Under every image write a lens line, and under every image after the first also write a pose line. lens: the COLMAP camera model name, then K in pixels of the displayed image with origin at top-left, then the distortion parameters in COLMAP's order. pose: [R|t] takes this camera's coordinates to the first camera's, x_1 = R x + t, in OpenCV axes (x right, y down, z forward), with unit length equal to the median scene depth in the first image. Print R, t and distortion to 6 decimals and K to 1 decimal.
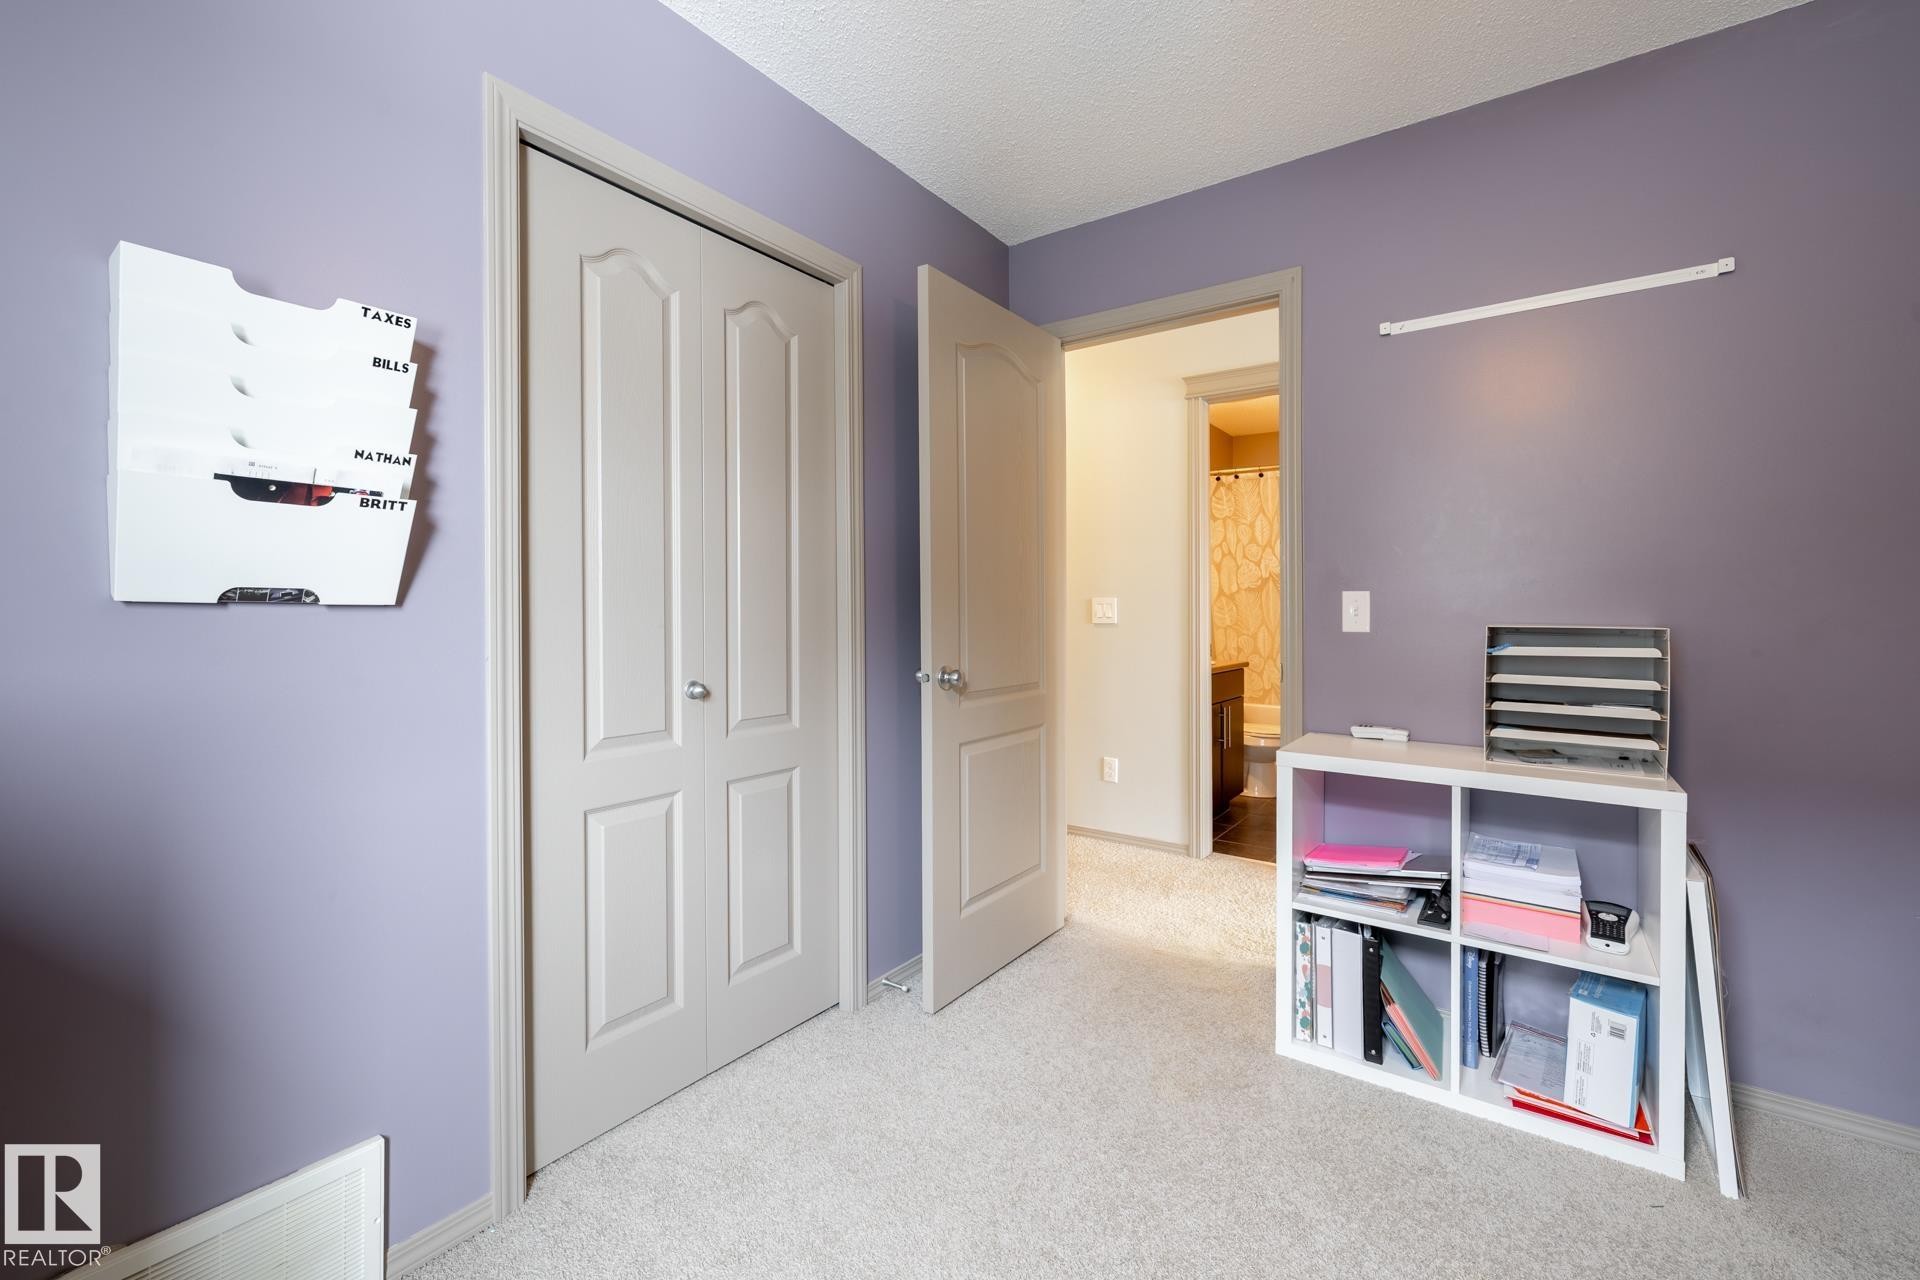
lens RADIAL K [[802.0, 0, 964.4], [0, 802.0, 624.7], [0, 0, 1]] dist [-0.002524, 0.000305]
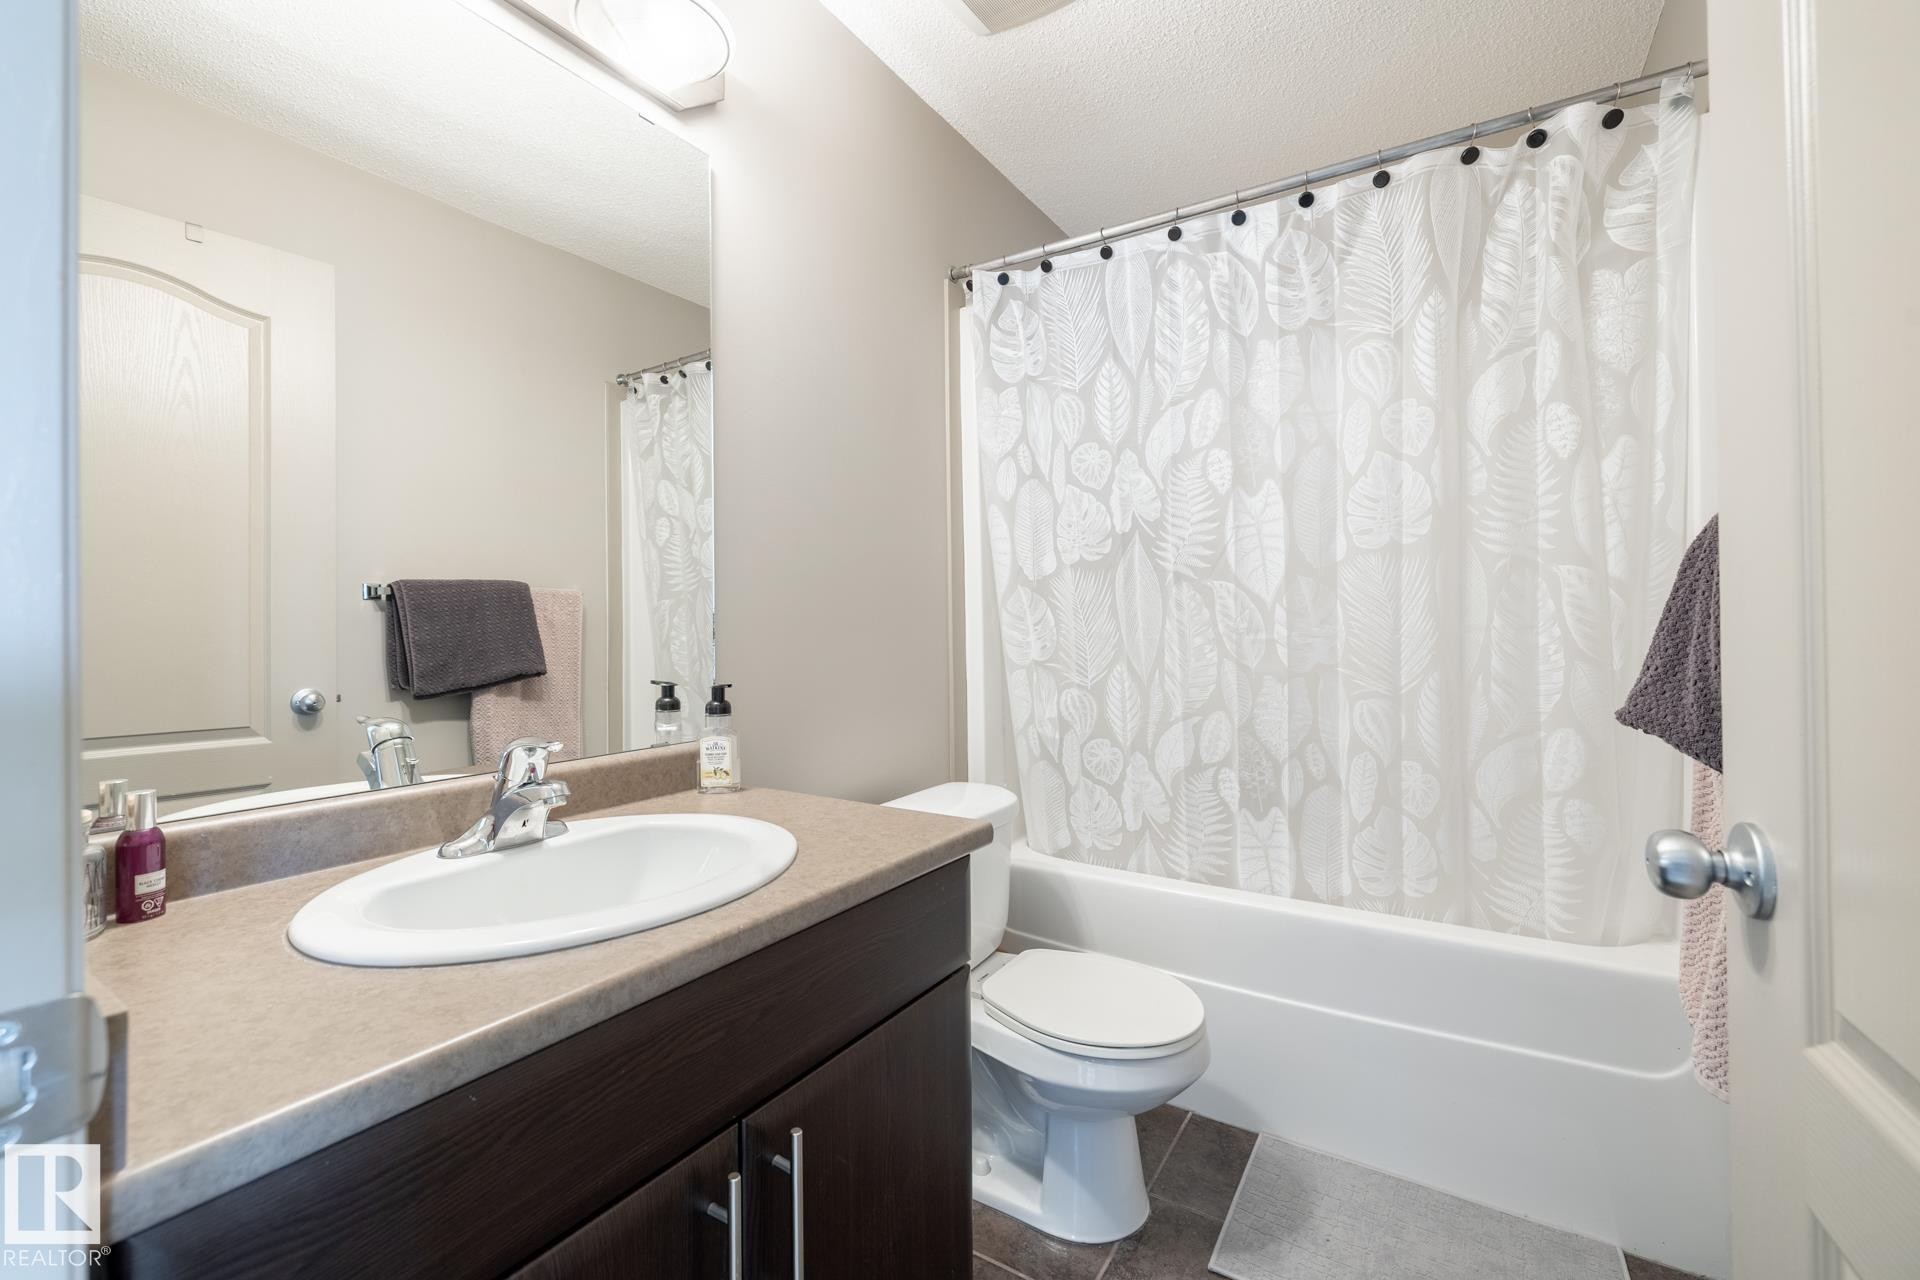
lens RADIAL K [[802.0, 0, 955.4], [0, 802.0, 632.7], [0, 0, 1]] dist [-0.002524, 0.000305]
pose [[0.998277, -0.004912, 0.058464, 0.271568], [0.005935, 0.999832, -0.017336, -0.006420], [-0.058369, 0.017653, 0.998139, 0.624556]]
